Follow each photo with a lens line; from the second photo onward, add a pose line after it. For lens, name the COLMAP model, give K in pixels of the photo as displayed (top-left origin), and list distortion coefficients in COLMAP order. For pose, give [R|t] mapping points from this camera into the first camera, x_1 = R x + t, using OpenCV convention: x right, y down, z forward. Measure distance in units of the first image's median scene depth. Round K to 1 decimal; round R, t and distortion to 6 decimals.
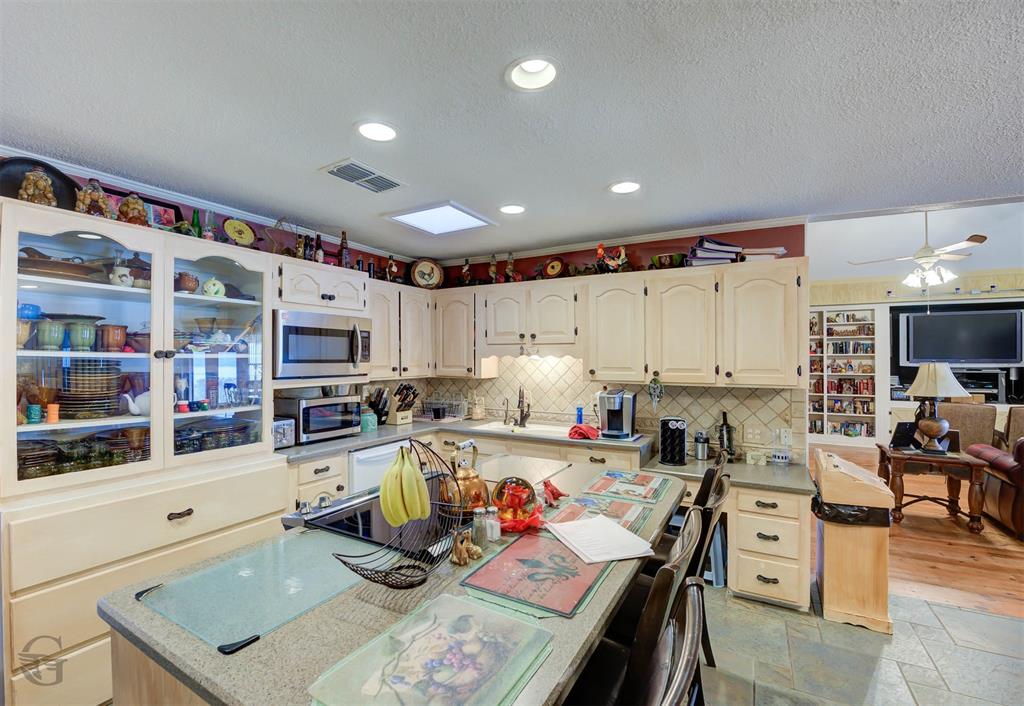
lens RADIAL K [[451.1, 0, 507.0], [0, 451.1, 353.9], [0, 0, 1]] dist [-0.025770, -0.000295]
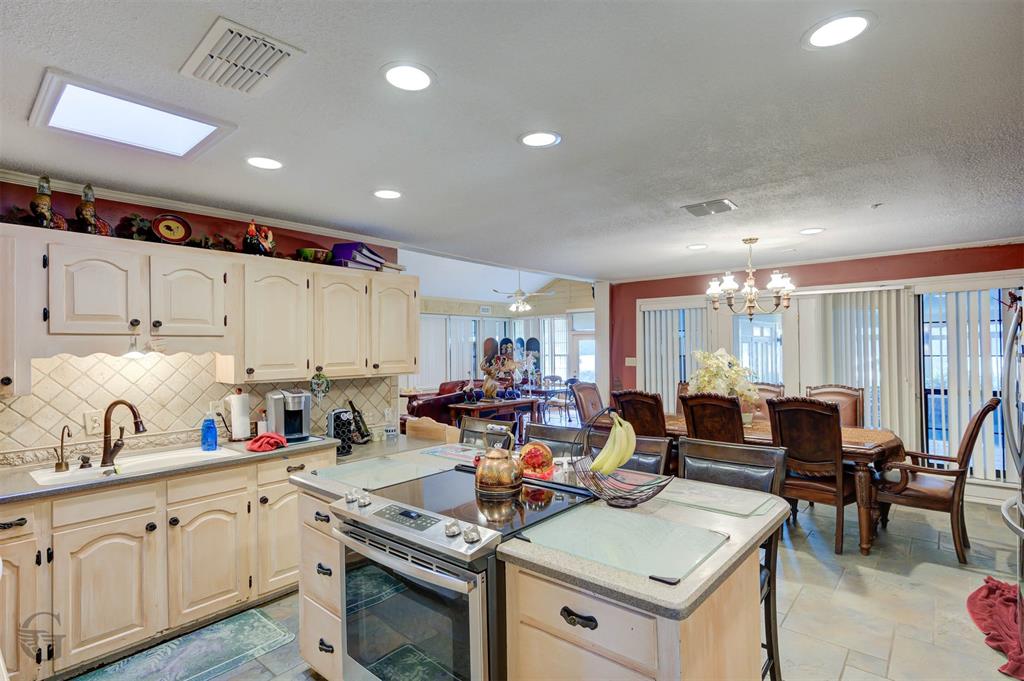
lens RADIAL K [[502.3, 0, 512.0], [0, 502.3, 340.5], [0, 0, 1]] dist [-0.001061, -0.000105]
pose [[0.188103, 0.013546, 0.982056, -0.562656], [0.008303, 0.999847, -0.015382, 0.001729], [-0.982114, 0.011048, 0.187961, 0.314870]]
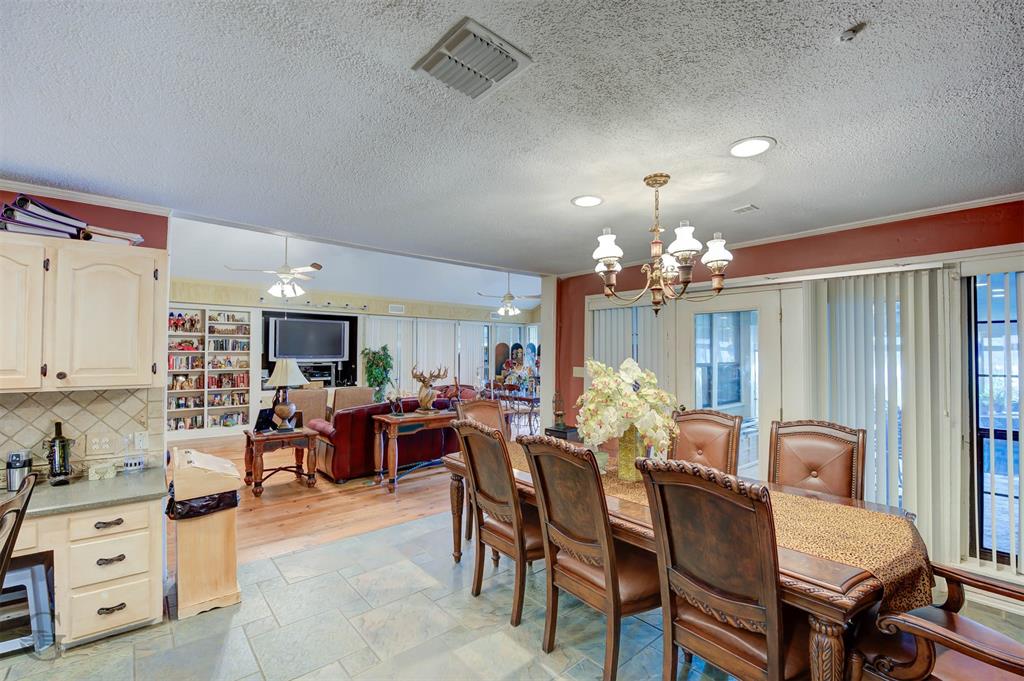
lens RADIAL K [[432.4, 0, 512.0], [0, 432.4, 340.5], [0, 0, 1]] dist [-0.025213, -0.000181]
pose [[0.332199, 0.029667, 0.942743, 0.039285], [-0.007528, 0.999557, -0.028802, -0.001079], [-0.943179, 0.002471, 0.332275, -0.010951]]
